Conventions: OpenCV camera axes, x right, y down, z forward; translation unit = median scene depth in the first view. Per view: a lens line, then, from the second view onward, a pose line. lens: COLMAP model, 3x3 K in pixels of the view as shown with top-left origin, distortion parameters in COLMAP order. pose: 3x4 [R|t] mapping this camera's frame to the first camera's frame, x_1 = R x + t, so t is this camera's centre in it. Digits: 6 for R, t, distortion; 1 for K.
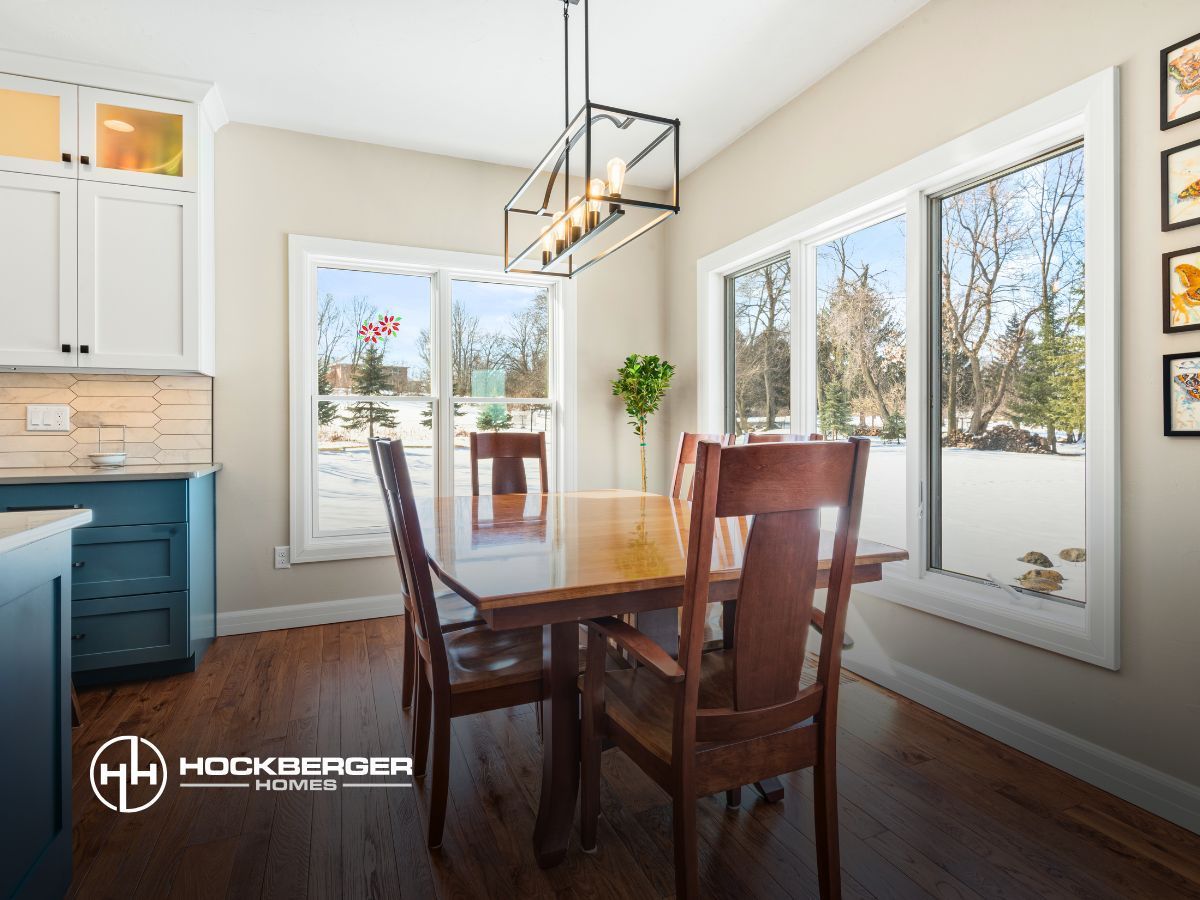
lens RADIAL K [[628.5, 0, 598.6], [0, 628.5, 422.5], [0, 0, 1]] dist [0.025829, -0.019858]
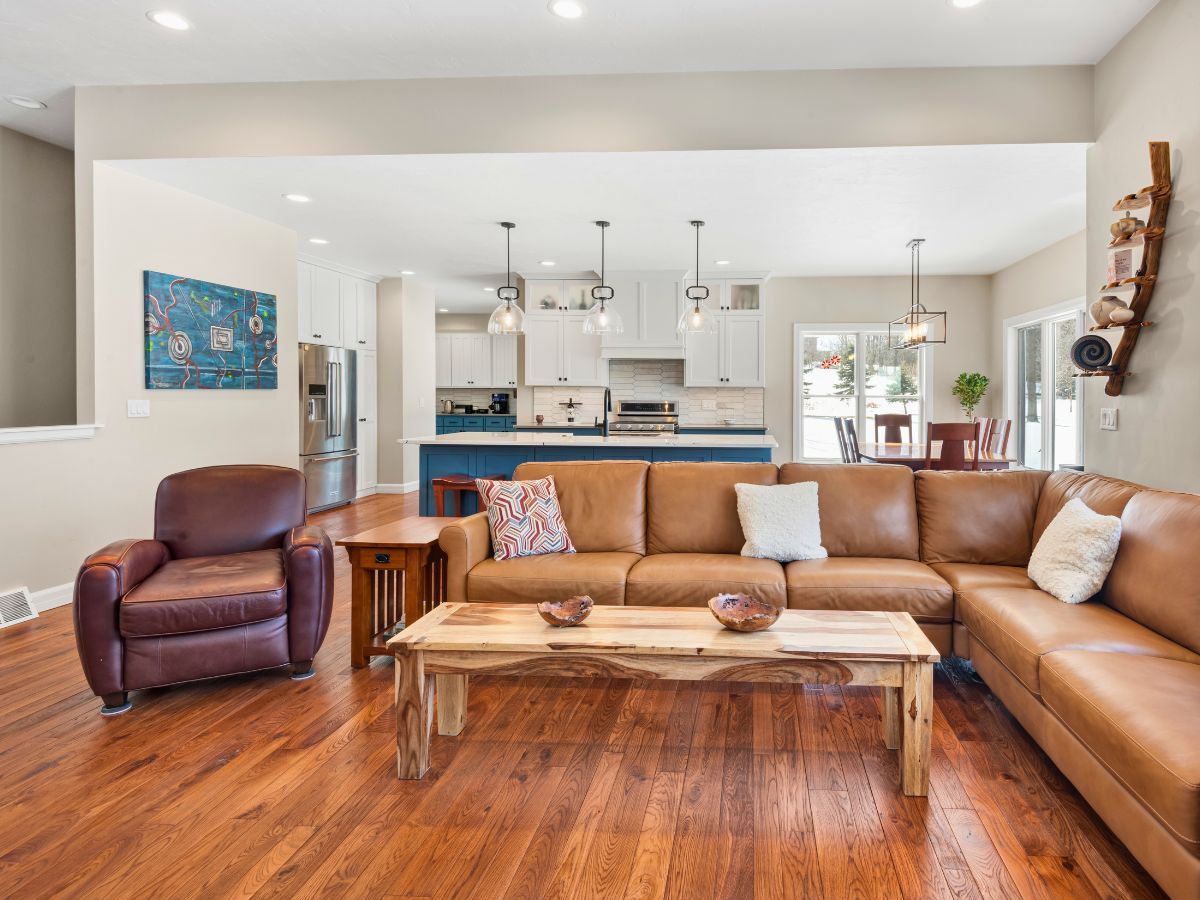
lens RADIAL K [[656.6, 0, 720.0], [0, 656.6, 392.9], [0, 0, 1]] dist [0.031227, -0.019831]
pose [[0.904851, 0.009367, -0.425625, 0.257893], [-0.008982, 0.999955, 0.002912, -0.054895], [0.425633, 0.001189, 0.904895, -1.179733]]
